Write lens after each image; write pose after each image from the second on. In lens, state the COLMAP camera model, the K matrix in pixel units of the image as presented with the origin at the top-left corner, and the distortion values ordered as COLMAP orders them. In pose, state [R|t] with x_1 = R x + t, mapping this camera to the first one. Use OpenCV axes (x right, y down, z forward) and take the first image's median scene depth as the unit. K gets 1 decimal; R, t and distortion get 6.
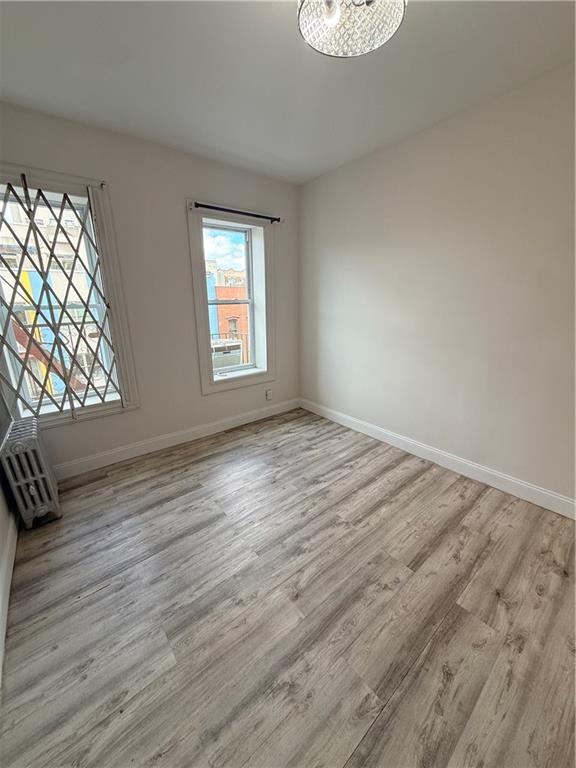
lens RADIAL K [[305.6, 0, 288.5], [0, 305.6, 383.6], [0, 0, 1]] dist [0.001674, 0.000051]
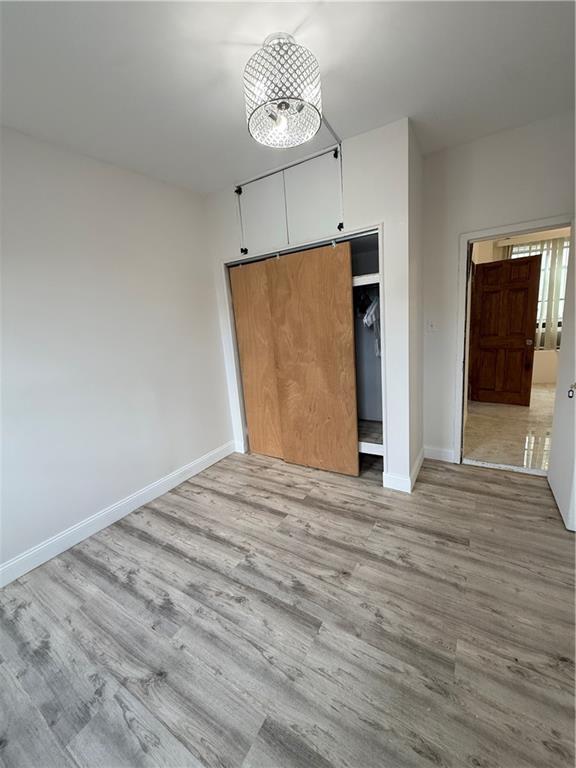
lens RADIAL K [[305.6, 0, 287.7], [0, 305.6, 382.1], [0, 0, 1]] dist [0.001674, 0.000051]
pose [[-0.320289, -0.153807, 0.934750, -0.746451], [0.339503, 0.902551, 0.264838, -0.278486], [-0.884394, 0.402175, -0.236859, 1.018301]]
